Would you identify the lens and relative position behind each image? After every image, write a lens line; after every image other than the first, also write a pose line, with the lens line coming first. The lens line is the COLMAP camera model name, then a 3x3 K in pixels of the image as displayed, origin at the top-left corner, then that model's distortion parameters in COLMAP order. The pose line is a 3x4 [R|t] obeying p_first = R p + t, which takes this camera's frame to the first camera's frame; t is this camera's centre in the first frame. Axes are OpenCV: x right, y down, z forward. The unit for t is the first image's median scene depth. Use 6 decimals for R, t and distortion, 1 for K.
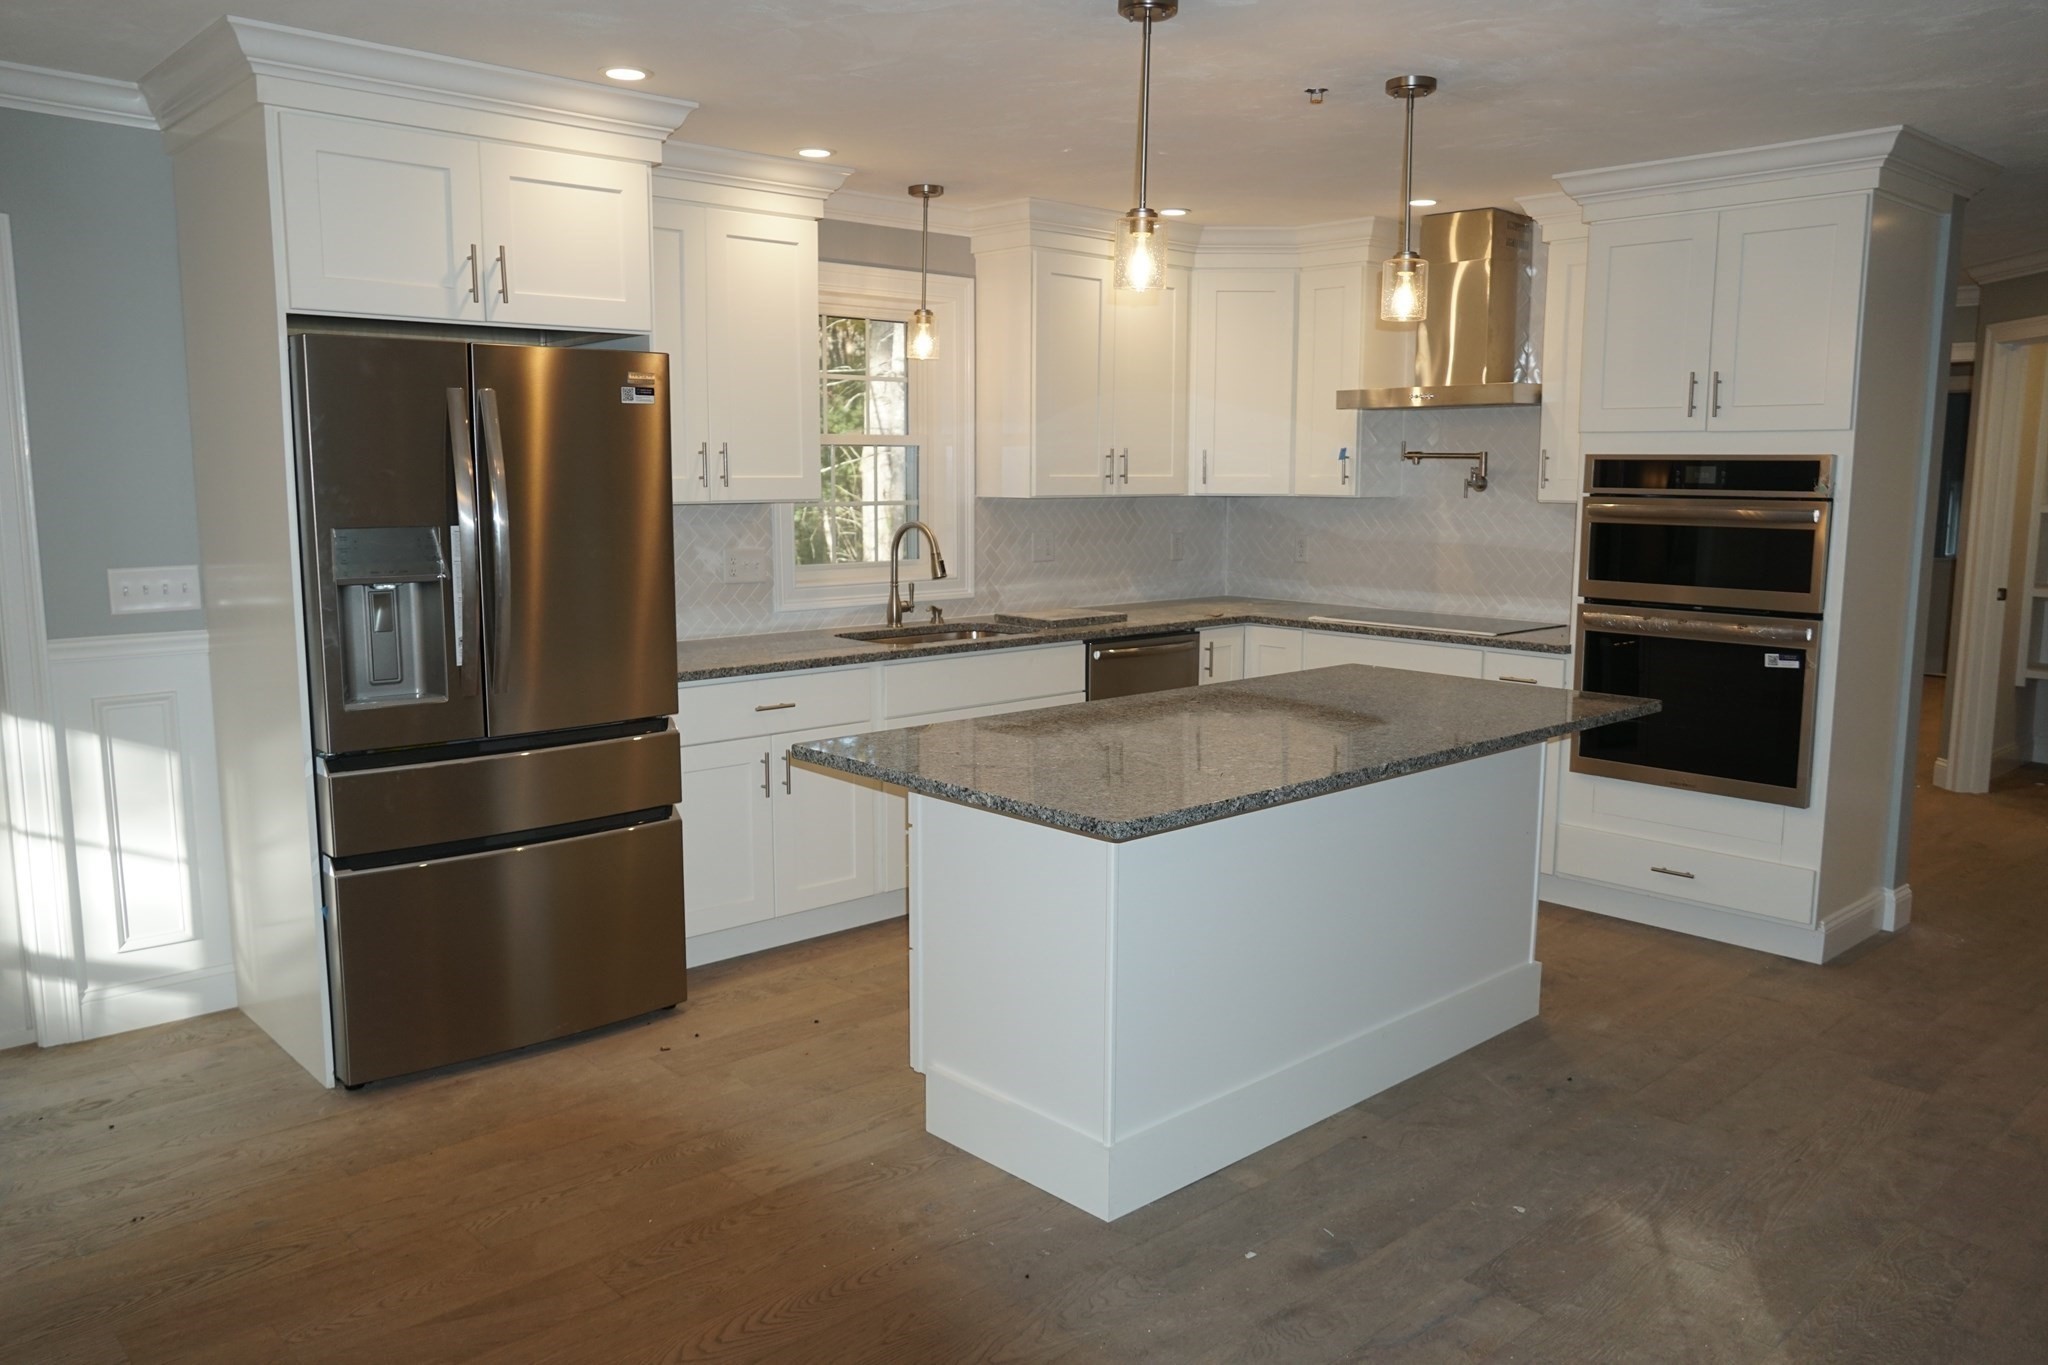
lens RADIAL K [[1535.7, 0, 1024.9], [0, 1535.7, 687.9], [0, 0, 1]] dist [-0.050692, 0.065368]
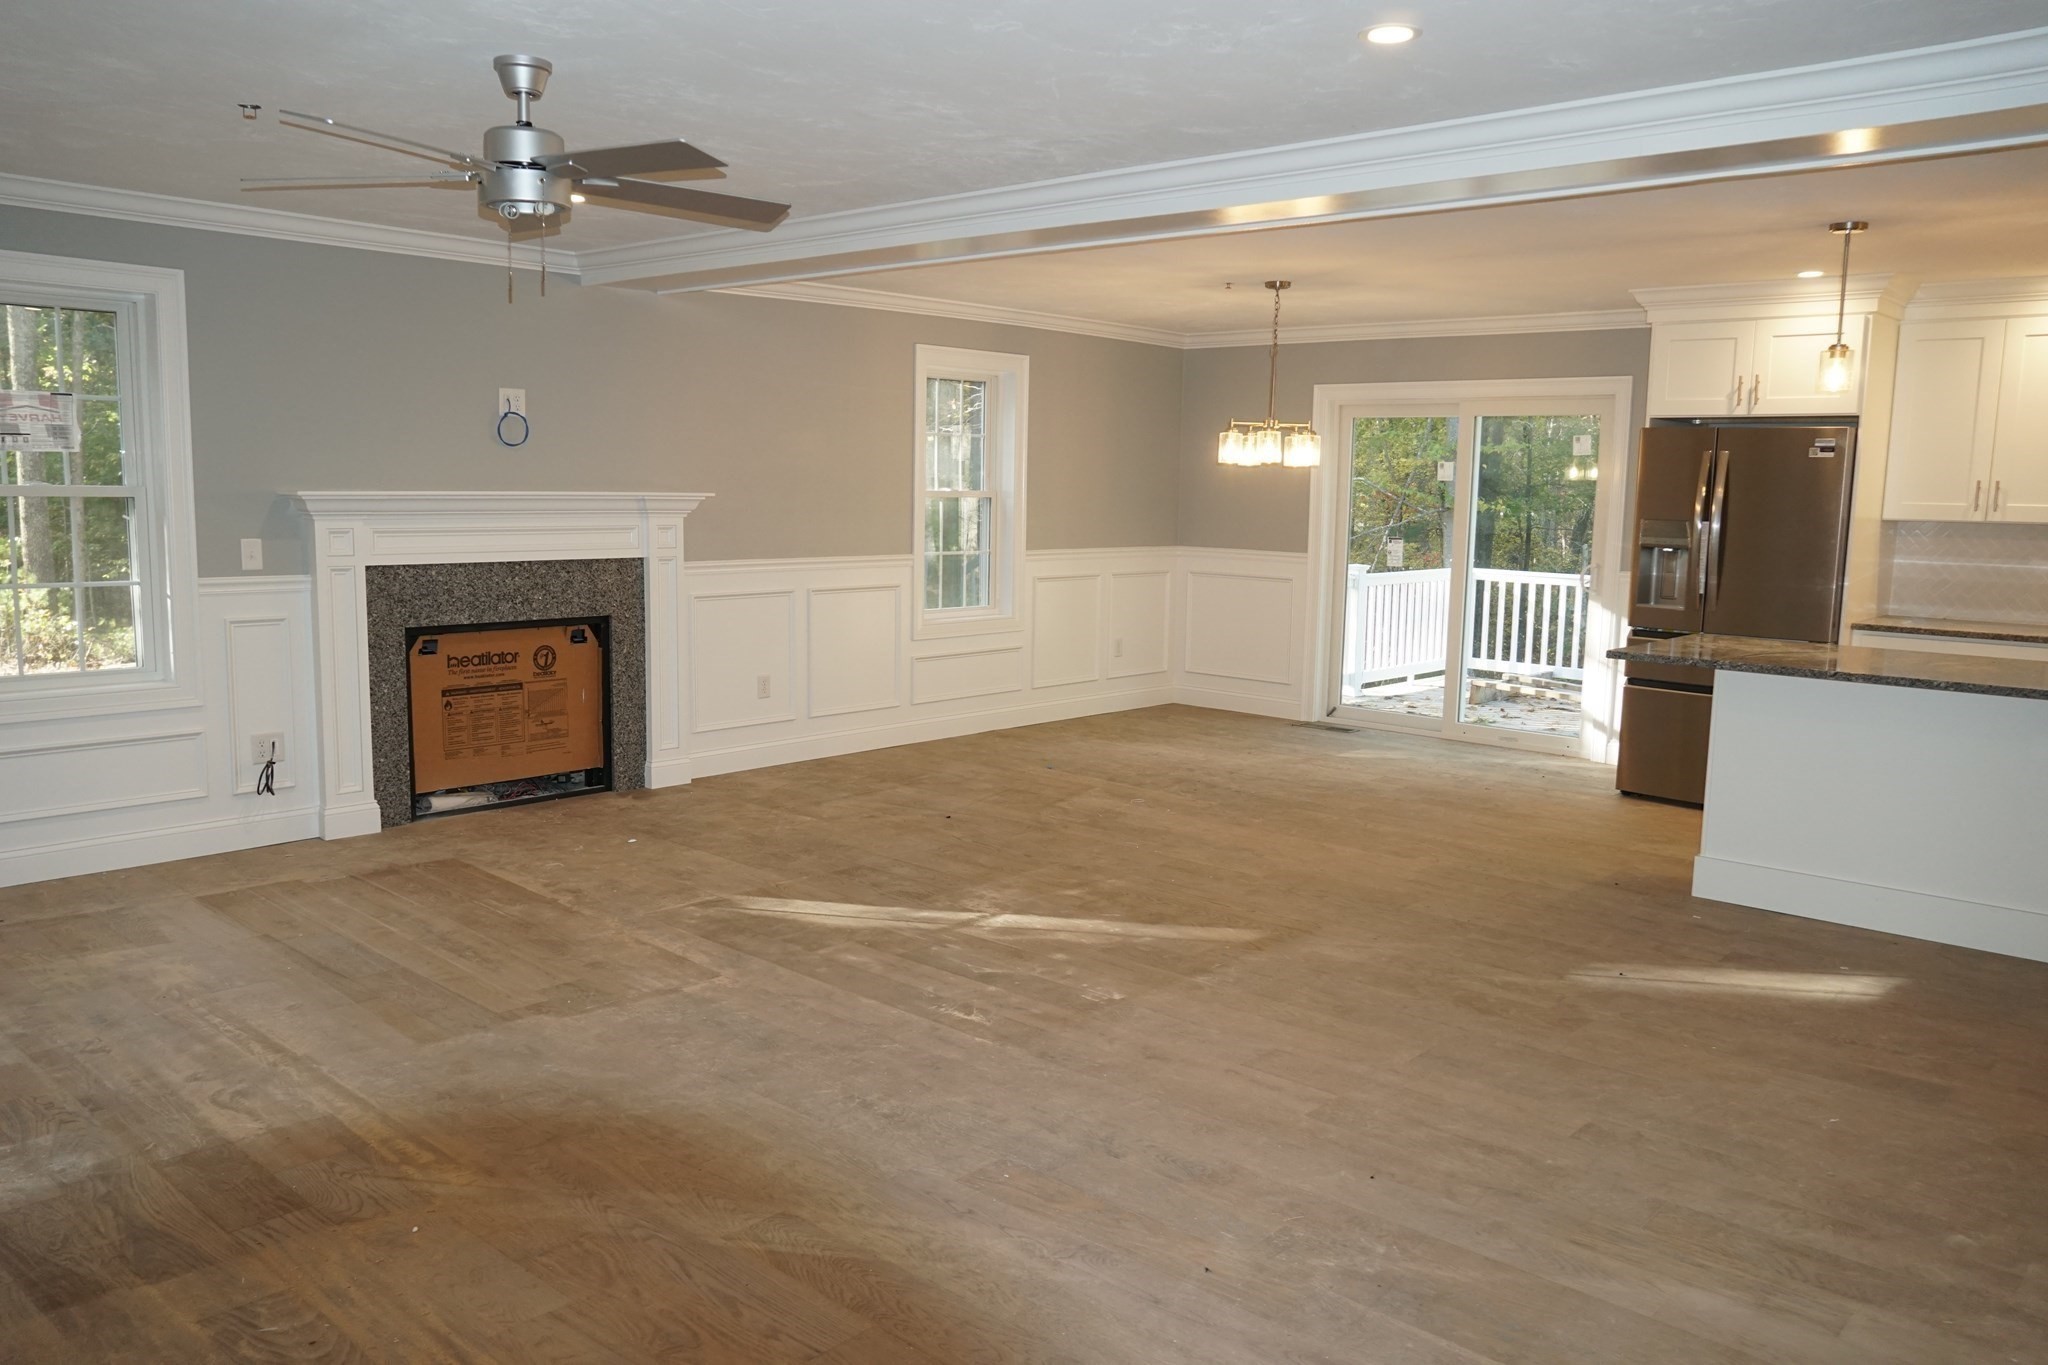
lens RADIAL K [[1535.7, 0, 1018.3], [0, 1535.7, 683.1], [0, 0, 1]] dist [-0.050692, 0.065368]
pose [[0.079181, 0.129353, -0.988432, 1.237571], [-0.161211, 0.980155, 0.115356, 0.010234], [0.983738, 0.150212, 0.098463, -0.018044]]
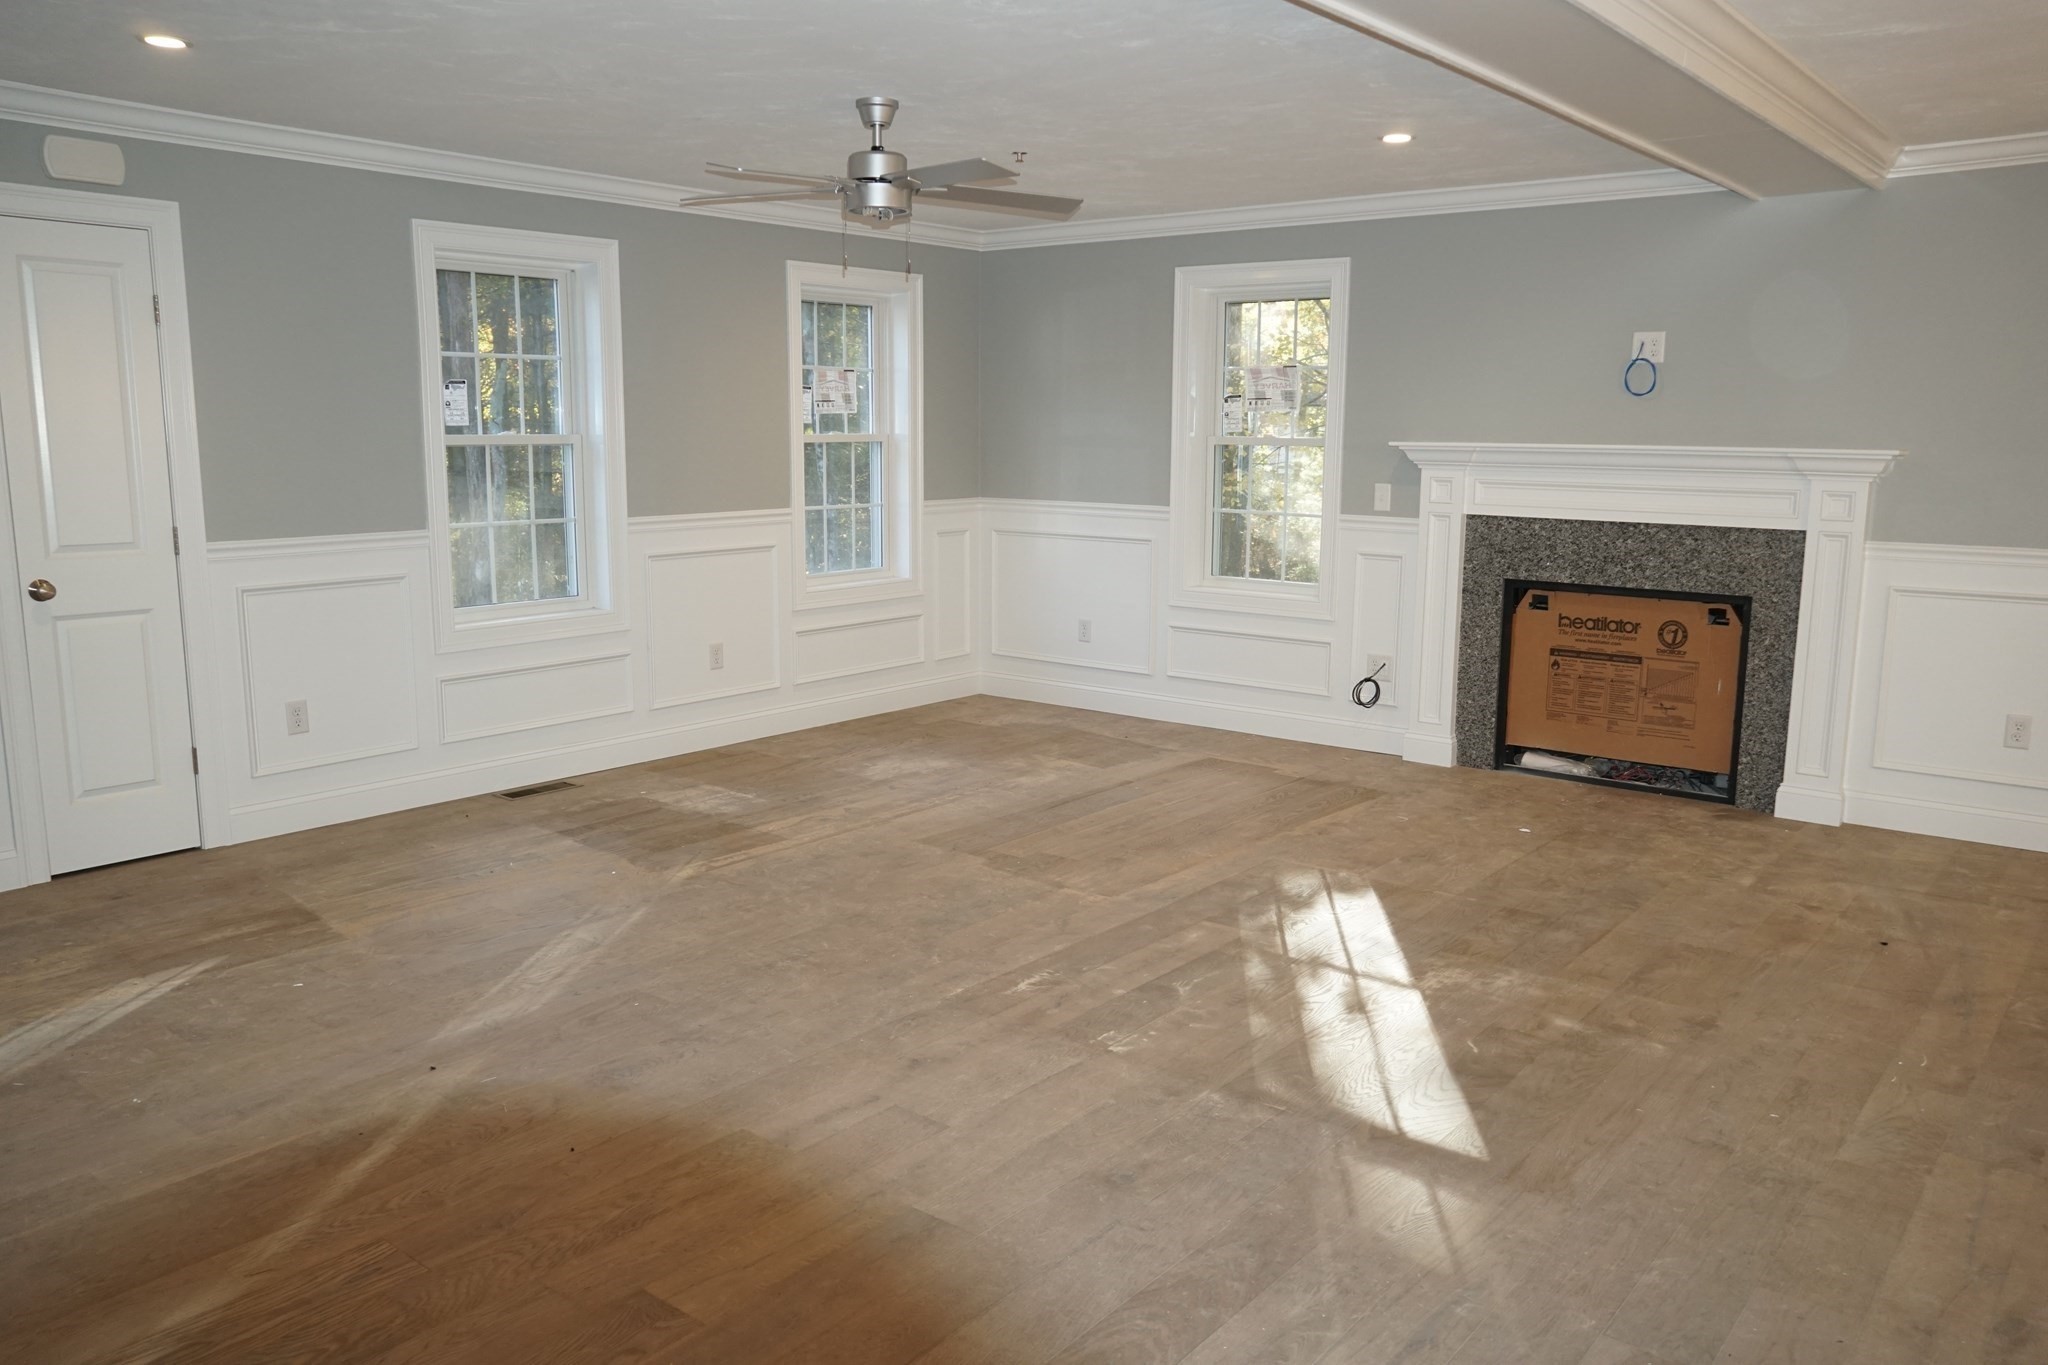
lens RADIAL K [[1535.7, 0, 1027.3], [0, 1535.7, 677.2], [0, 0, 1]] dist [-0.050692, 0.065368]
pose [[-0.989791, 0.011637, -0.142047, 0.431272], [-0.032027, 0.953011, 0.301237, -0.117309], [0.138878, 0.302711, -0.942910, 0.886833]]
